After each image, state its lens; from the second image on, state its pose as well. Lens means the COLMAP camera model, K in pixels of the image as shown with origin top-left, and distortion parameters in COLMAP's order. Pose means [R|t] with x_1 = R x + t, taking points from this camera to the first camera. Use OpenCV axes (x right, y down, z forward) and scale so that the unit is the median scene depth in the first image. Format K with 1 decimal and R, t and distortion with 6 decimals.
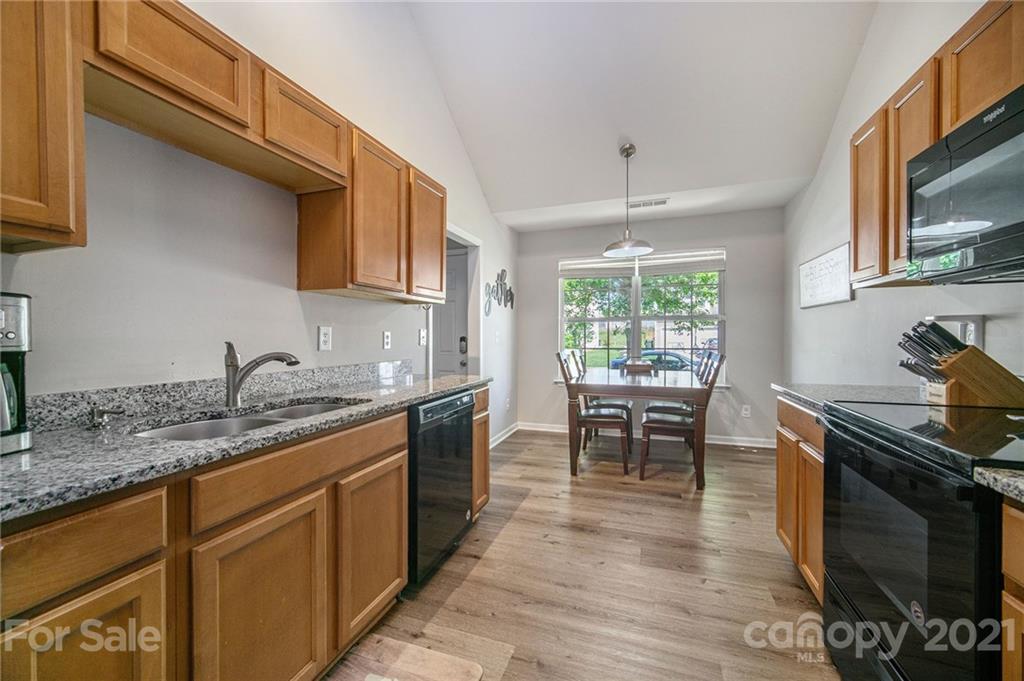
lens RADIAL K [[412.0, 0, 493.0], [0, 412.0, 345.8], [0, 0, 1]] dist [0.001195, -0.001135]
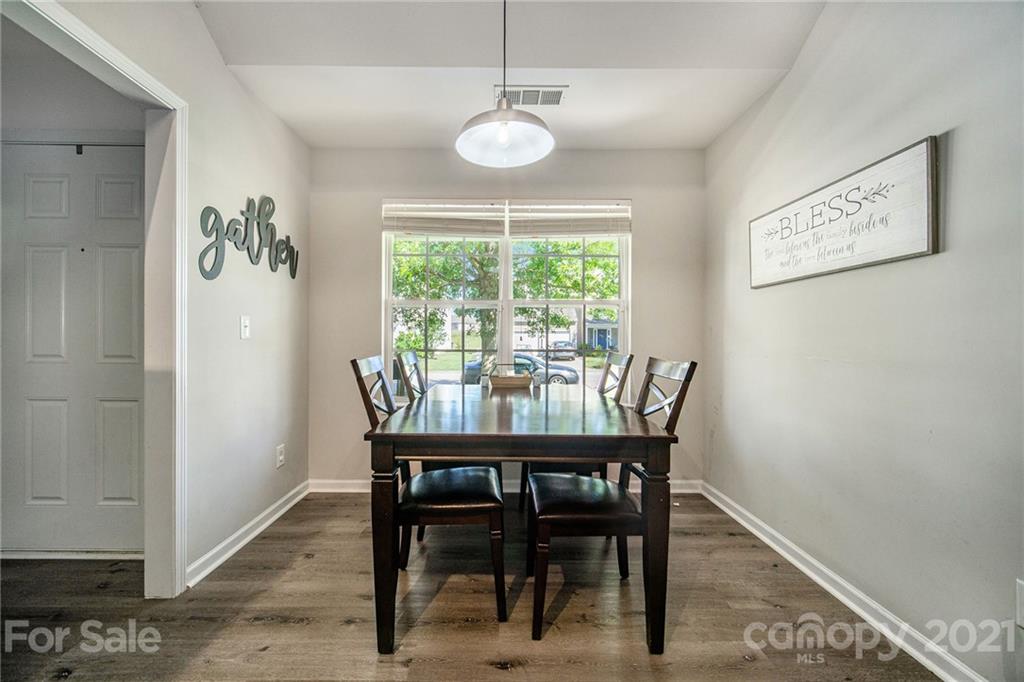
lens RADIAL K [[412.0, 0, 509.0], [0, 412.0, 344.2], [0, 0, 1]] dist [0.001195, -0.001135]
pose [[0.925569, 0.003867, 0.378559, 0.124670], [0.000310, 0.999940, -0.010971, 0.004903], [-0.378579, 0.010271, 0.925512, 0.460045]]
